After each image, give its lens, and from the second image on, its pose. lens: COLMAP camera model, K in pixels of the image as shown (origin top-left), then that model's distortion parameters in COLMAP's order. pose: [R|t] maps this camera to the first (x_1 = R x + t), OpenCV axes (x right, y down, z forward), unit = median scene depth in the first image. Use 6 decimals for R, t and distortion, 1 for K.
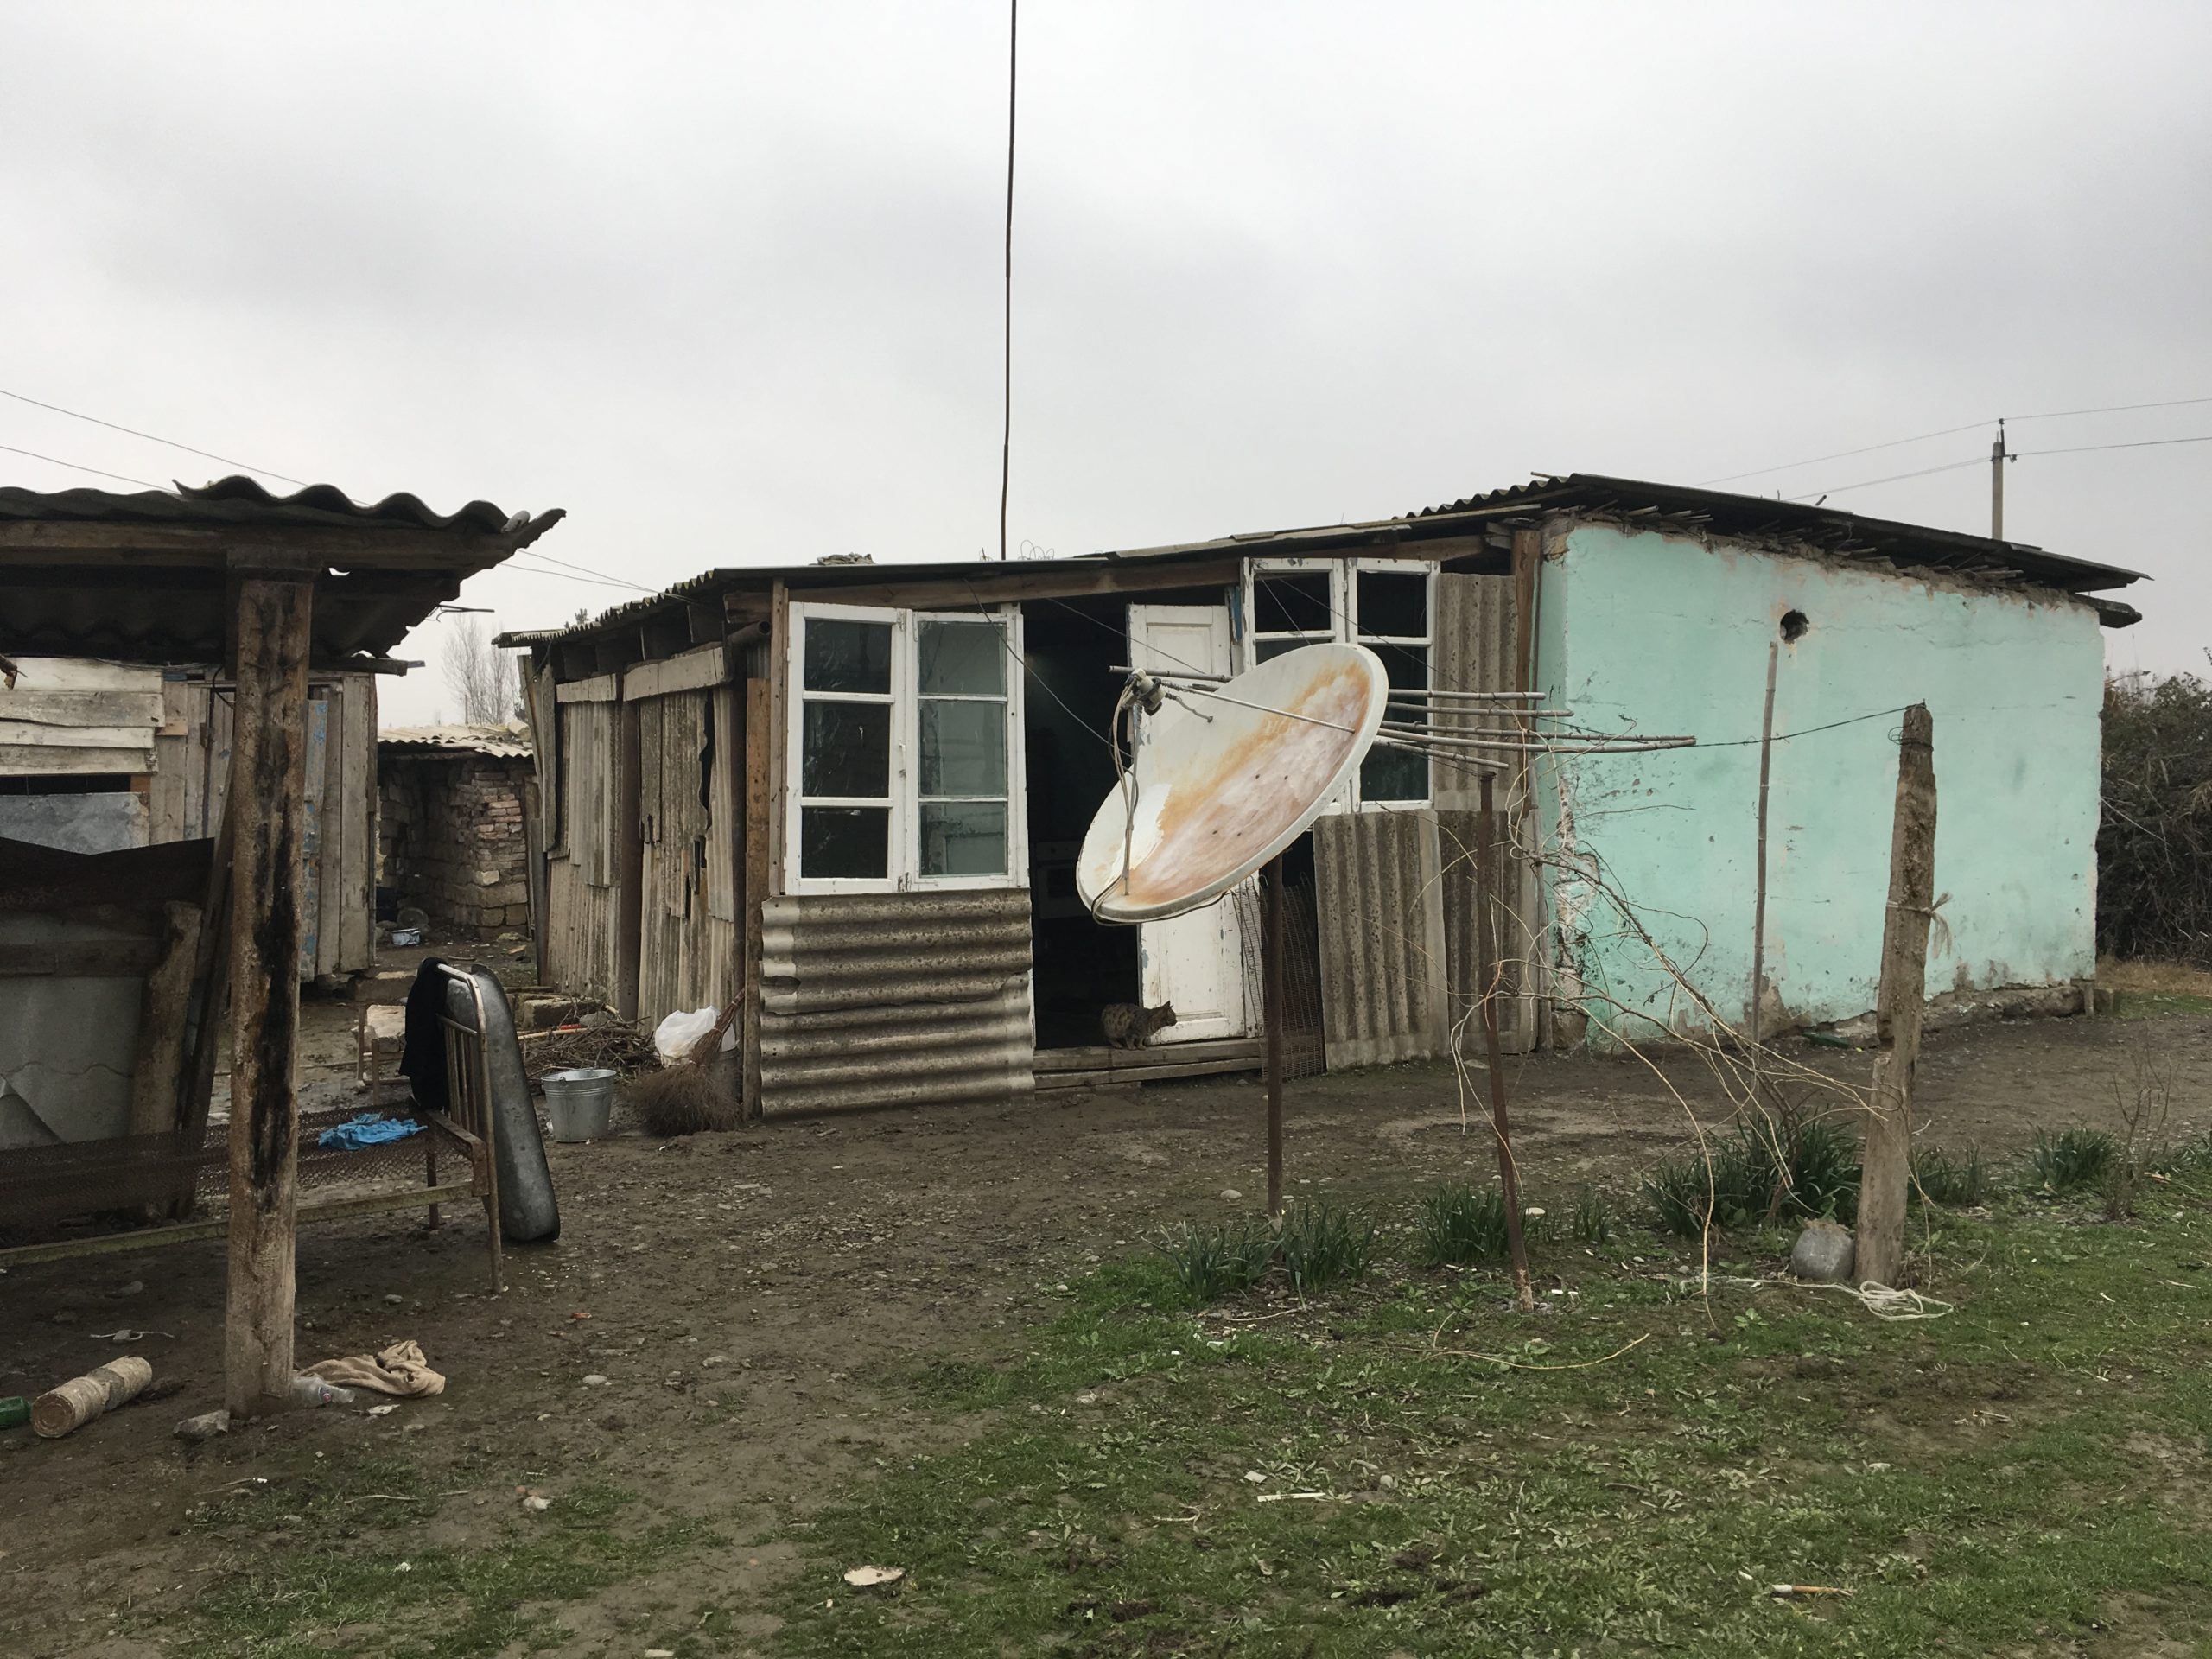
lens RADIAL K [[1881.7, 0, 1105.3], [0, 1881.7, 835.1], [0, 0, 1]] dist [0.094611, -0.143419]
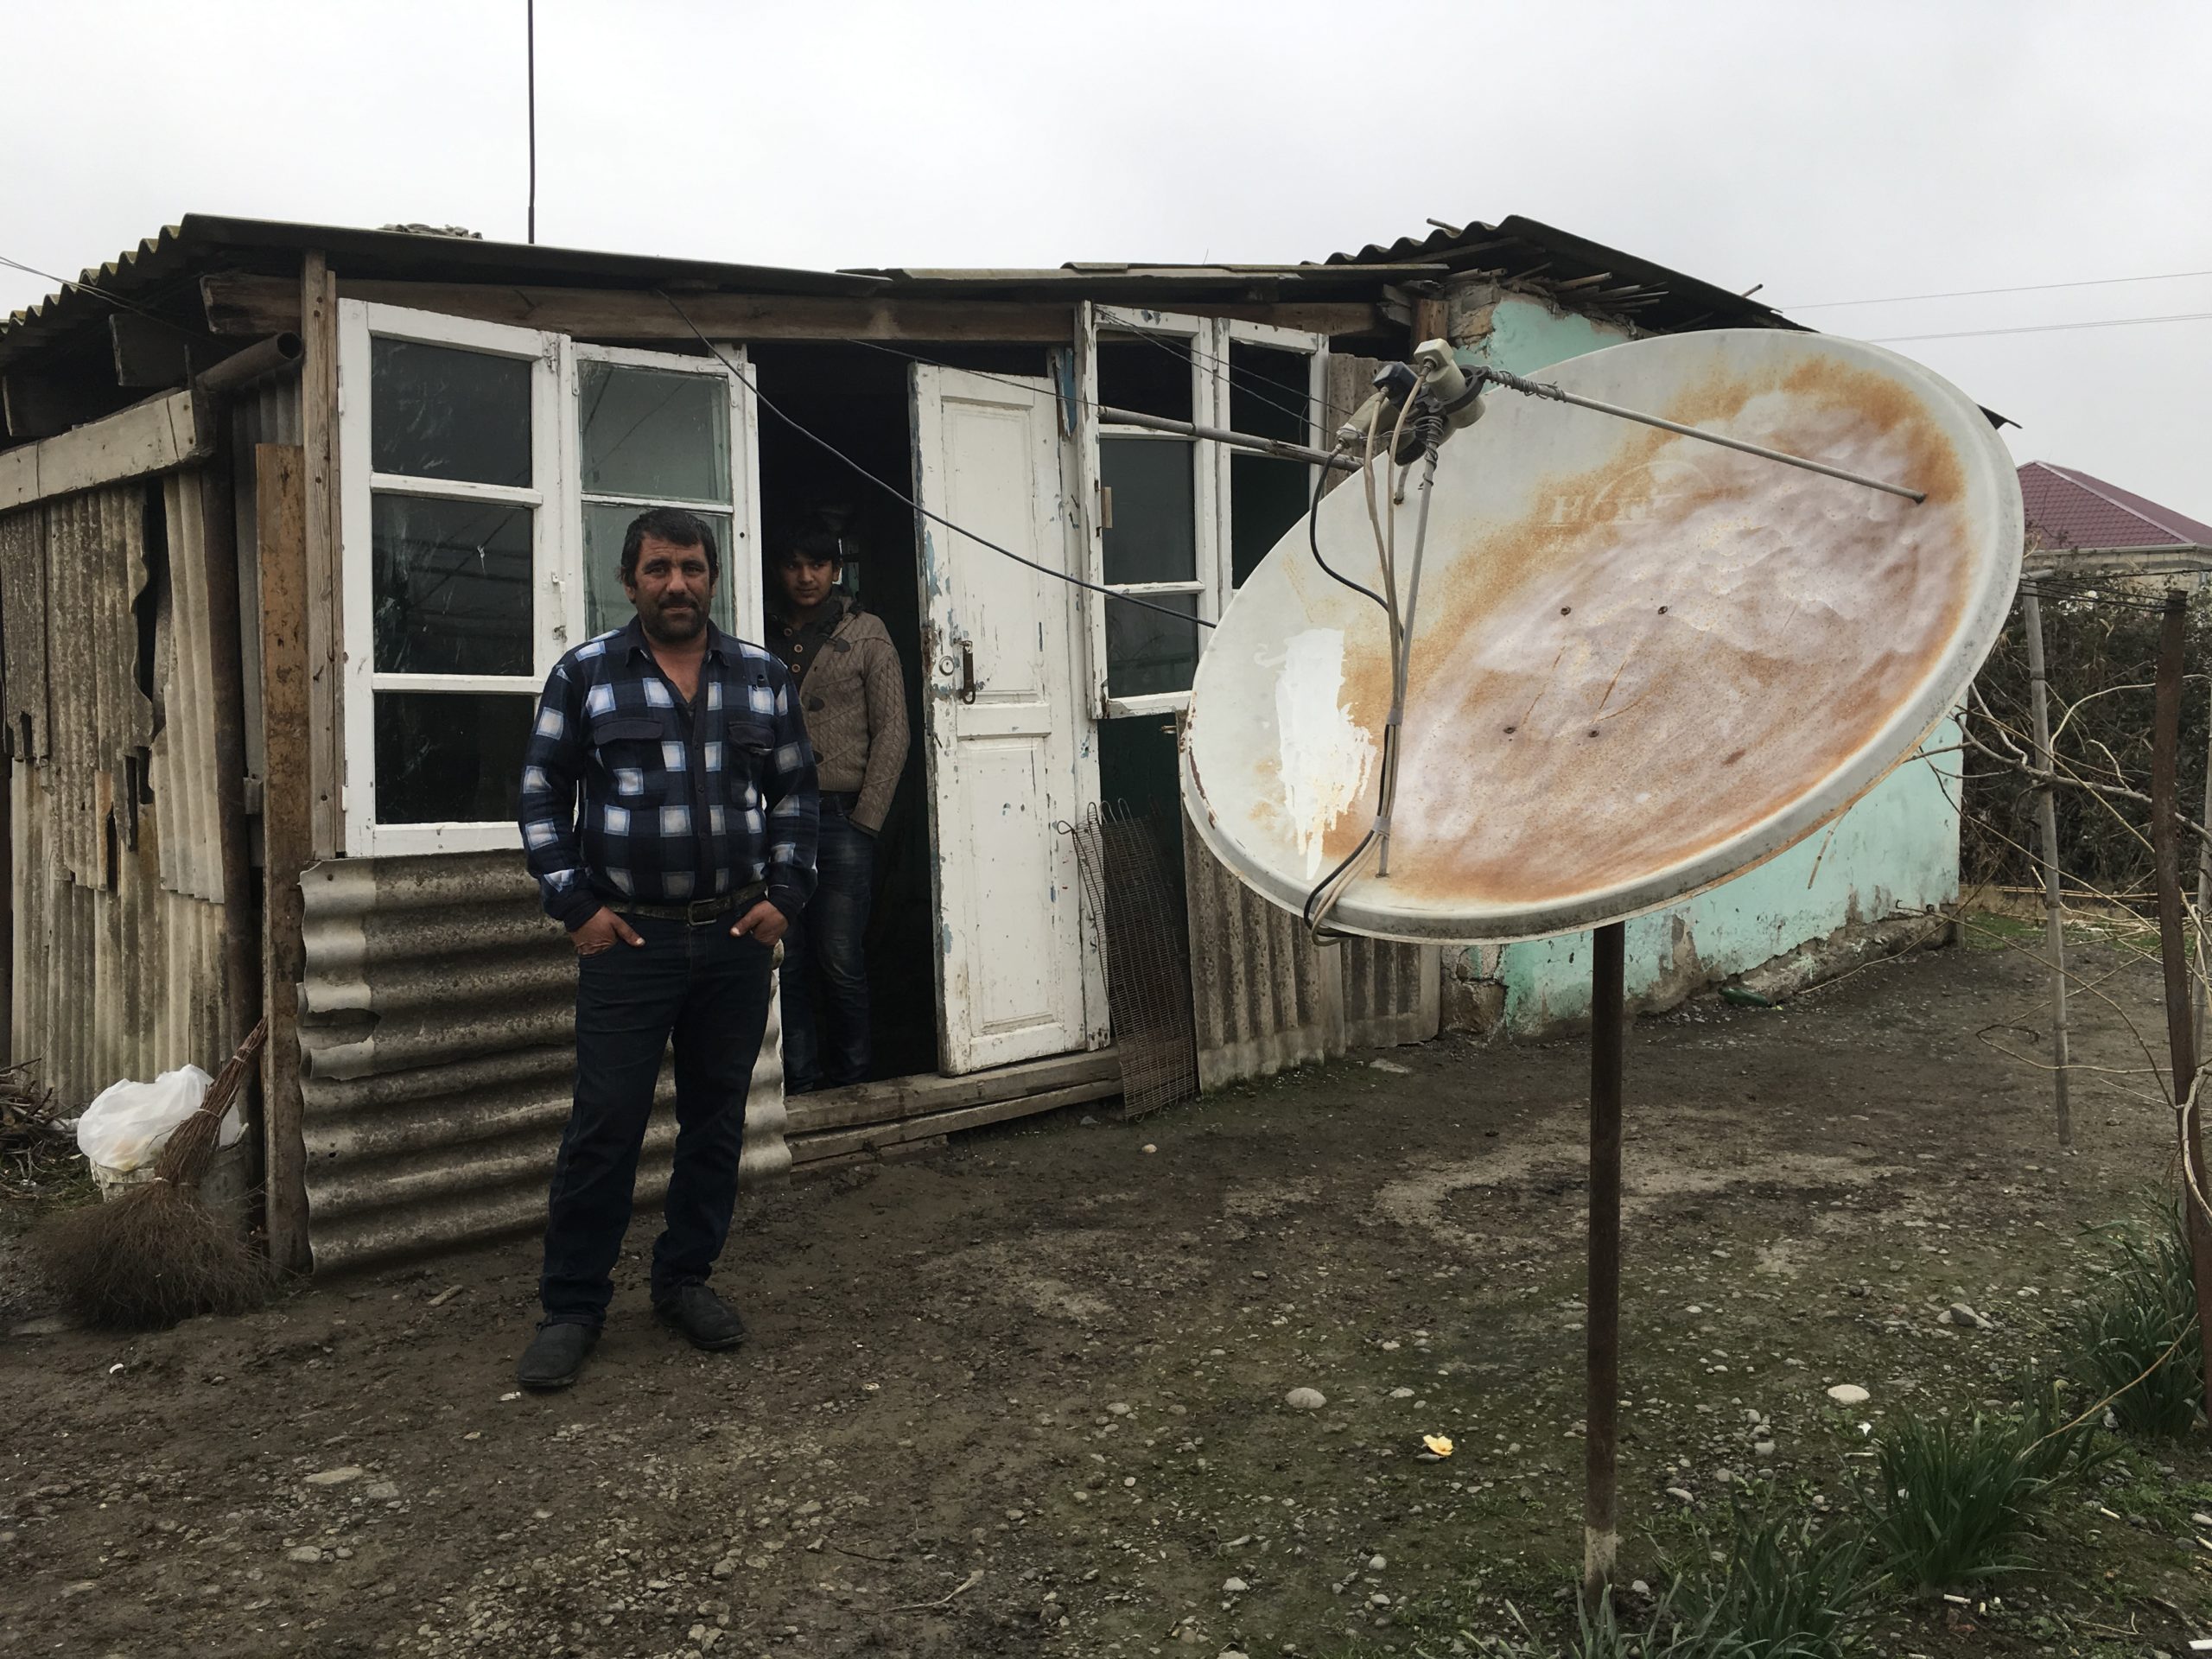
lens RADIAL K [[1881.7, 0, 1105.3], [0, 1881.7, 835.1], [0, 0, 1]] dist [0.094611, -0.143419]
pose [[0.954557, -0.022359, 0.297188, -0.115329], [0.007712, 0.998701, 0.050366, 0.000081], [-0.297928, -0.045786, 0.953490, 0.392374]]
